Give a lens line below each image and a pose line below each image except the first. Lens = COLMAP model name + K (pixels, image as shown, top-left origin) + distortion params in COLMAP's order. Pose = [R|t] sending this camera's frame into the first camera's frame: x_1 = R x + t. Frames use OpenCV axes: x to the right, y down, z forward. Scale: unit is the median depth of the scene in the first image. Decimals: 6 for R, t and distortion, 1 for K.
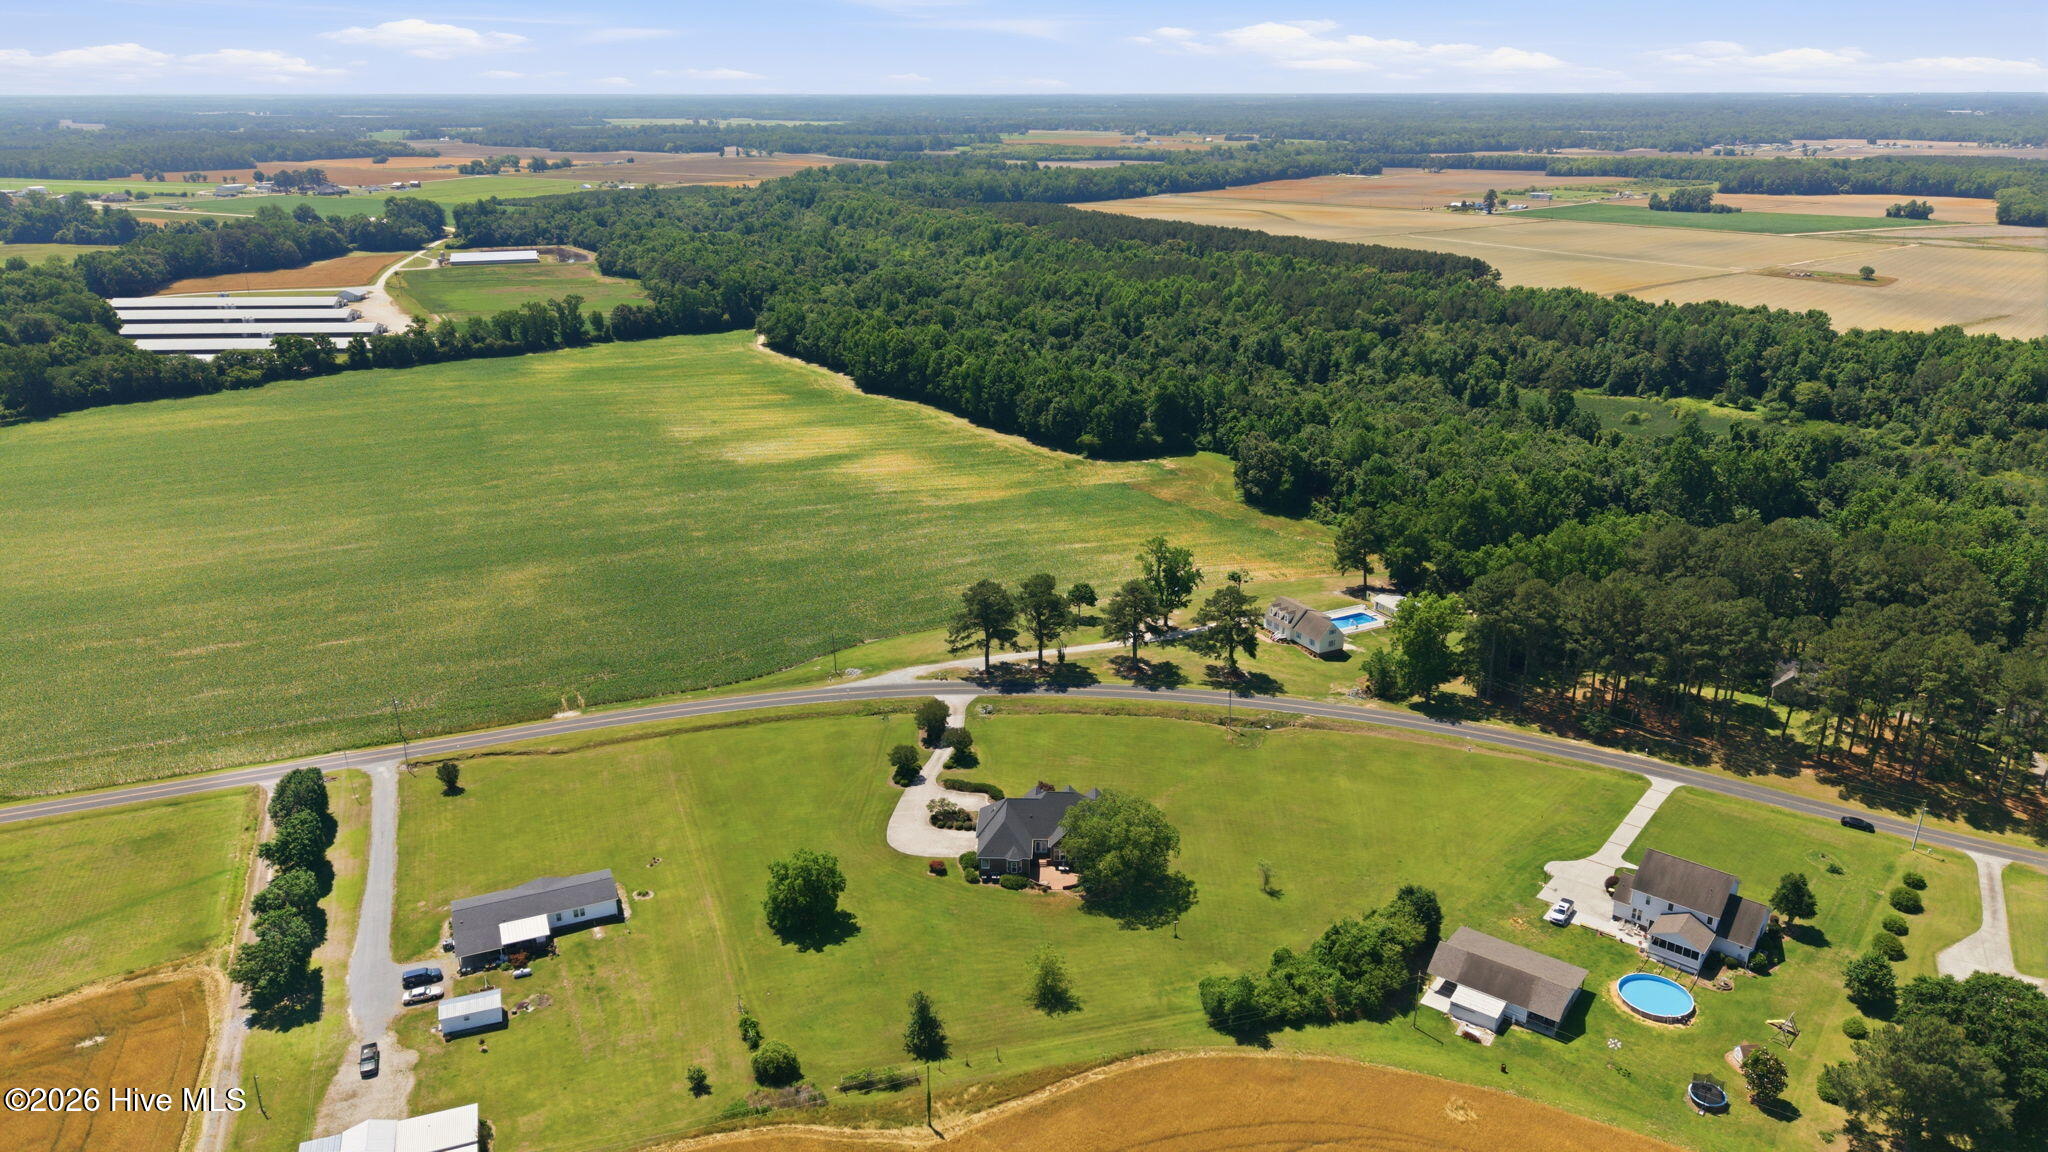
lens RADIAL K [[1364.3, 0, 1024.0], [0, 1364.3, 576.0], [0, 0, 1]] dist [0.048191, -0.057756]
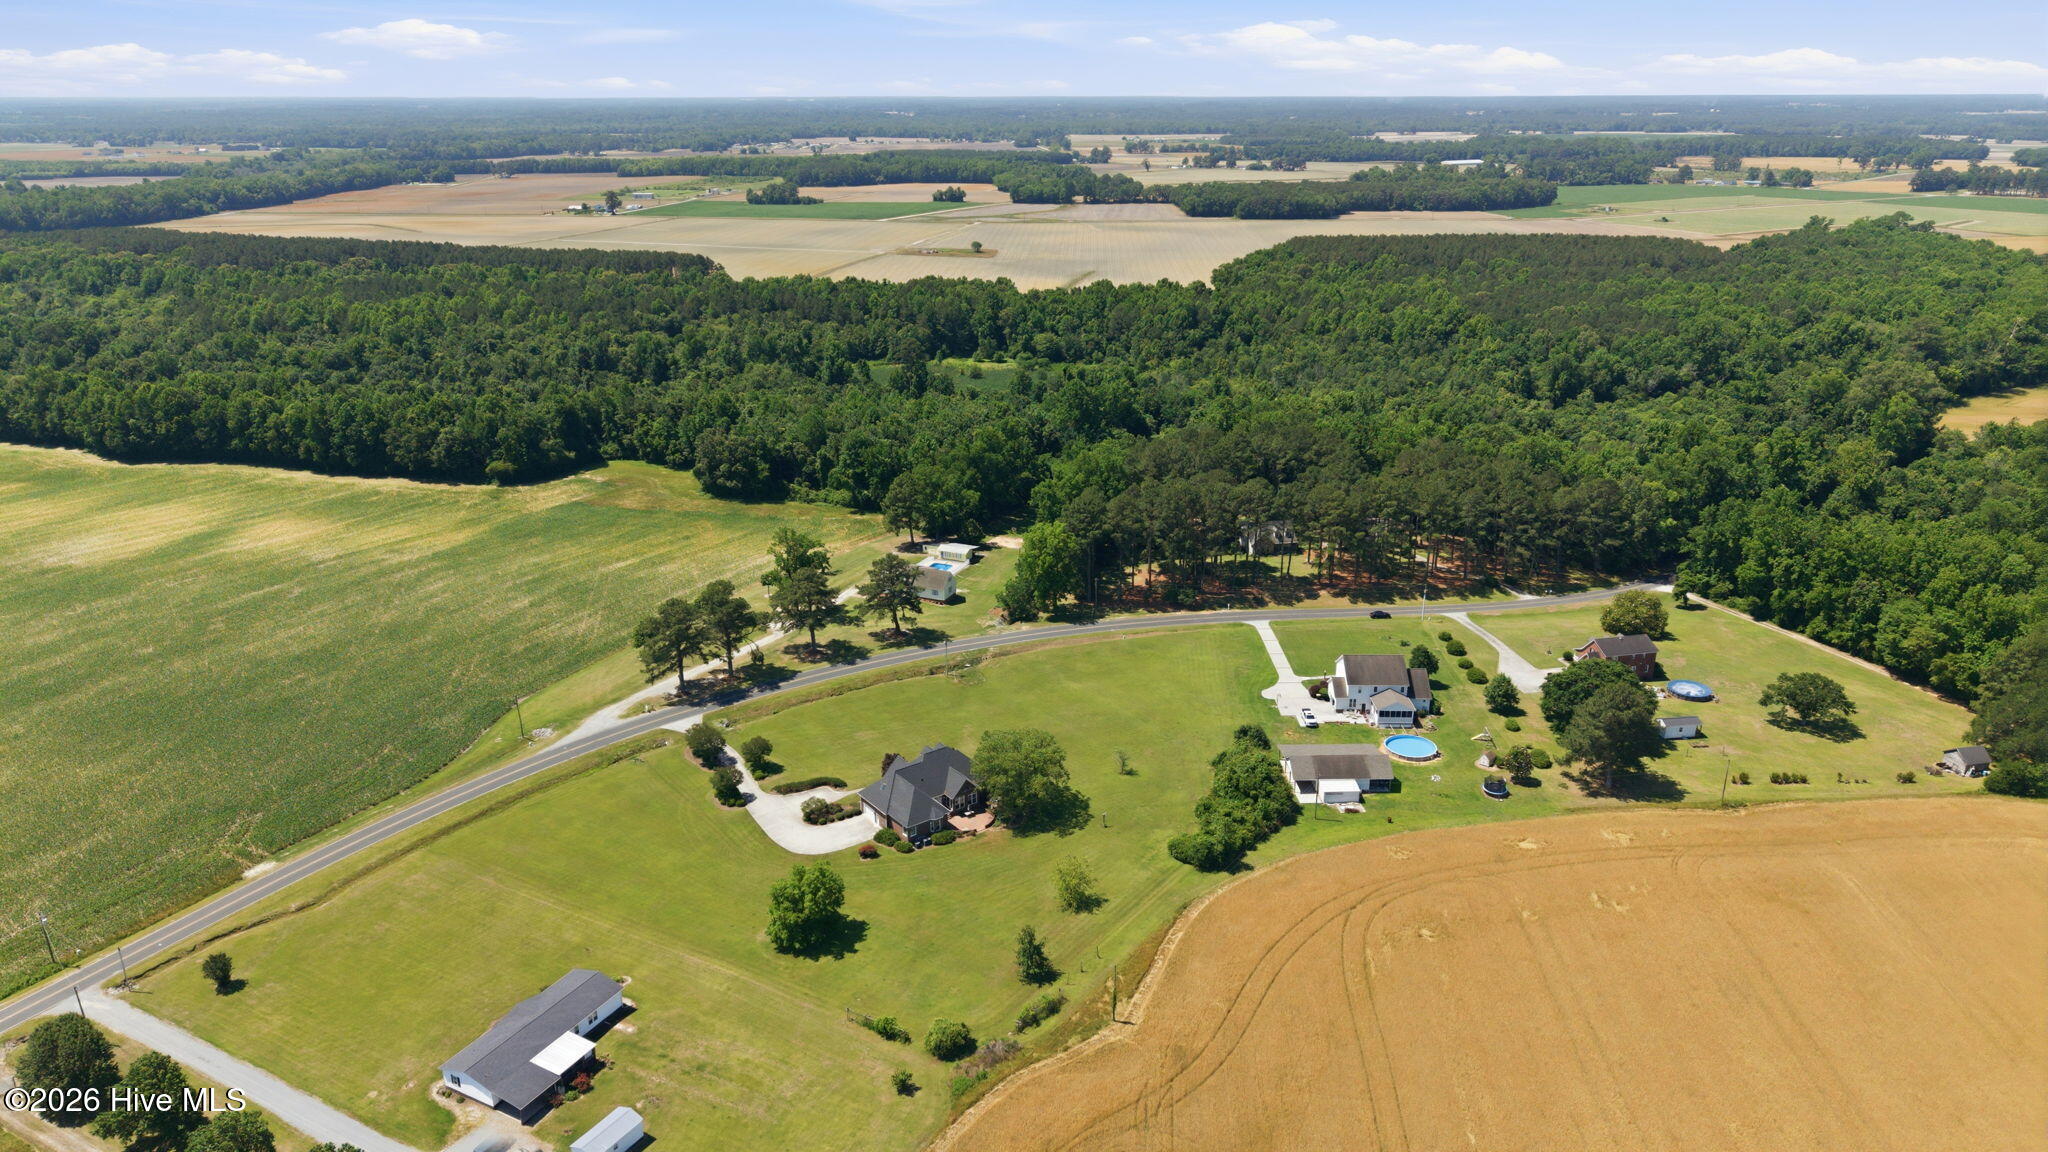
lens RADIAL K [[1357.5, 0, 1023.9], [0, 1357.5, 578.8], [0, 0, 1]] dist [0.072760, -0.112048]
pose [[0.776211, -0.210570, 0.594270, -0.245619], [0.209927, 0.975113, 0.071318, -0.016750], [-0.594498, 0.069395, 0.801097, 0.041060]]
